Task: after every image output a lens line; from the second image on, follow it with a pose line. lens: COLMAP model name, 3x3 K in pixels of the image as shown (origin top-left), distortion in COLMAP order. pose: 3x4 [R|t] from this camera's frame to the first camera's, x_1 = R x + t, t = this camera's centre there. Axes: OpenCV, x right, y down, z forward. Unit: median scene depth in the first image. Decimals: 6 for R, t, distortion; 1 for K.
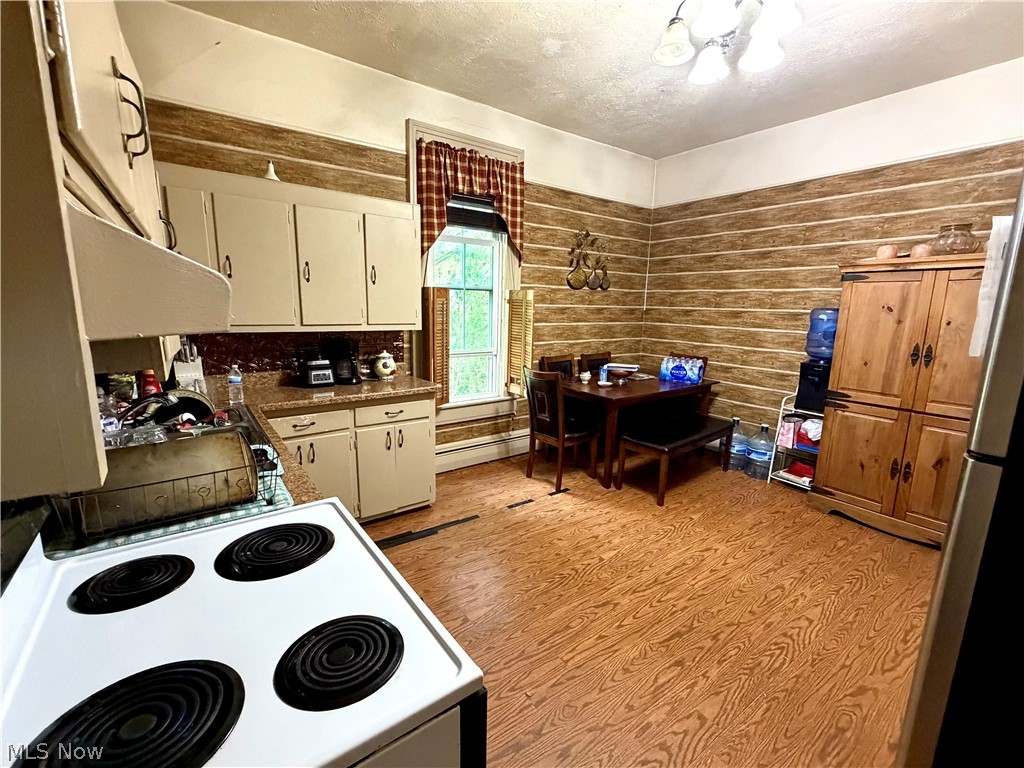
lens RADIAL K [[442.0, 0, 511.6], [0, 442.0, 383.3], [0, 0, 1]] dist [-0.000646, -0.000168]
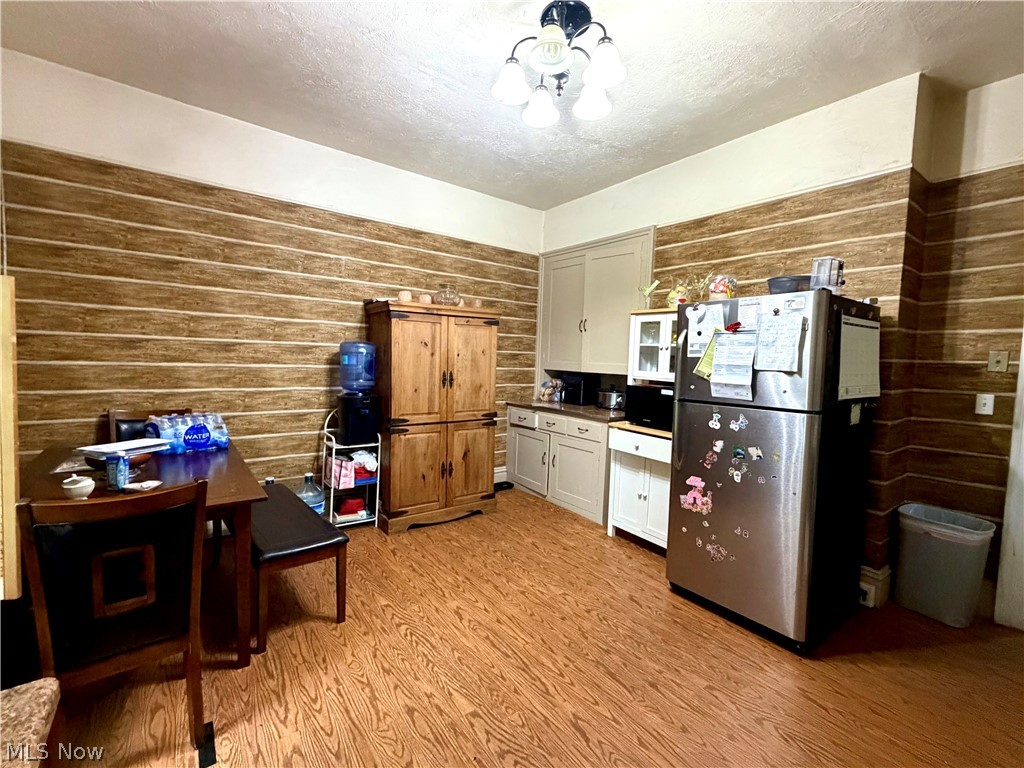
lens RADIAL K [[442.0, 0, 513.1], [0, 442.0, 385.4], [0, 0, 1]] dist [-0.000646, -0.000168]
pose [[-0.016020, -0.085895, 0.996175, -0.359519], [0.144759, 0.985607, 0.087312, -0.121352], [-0.989337, 0.145604, -0.003356, 0.746421]]
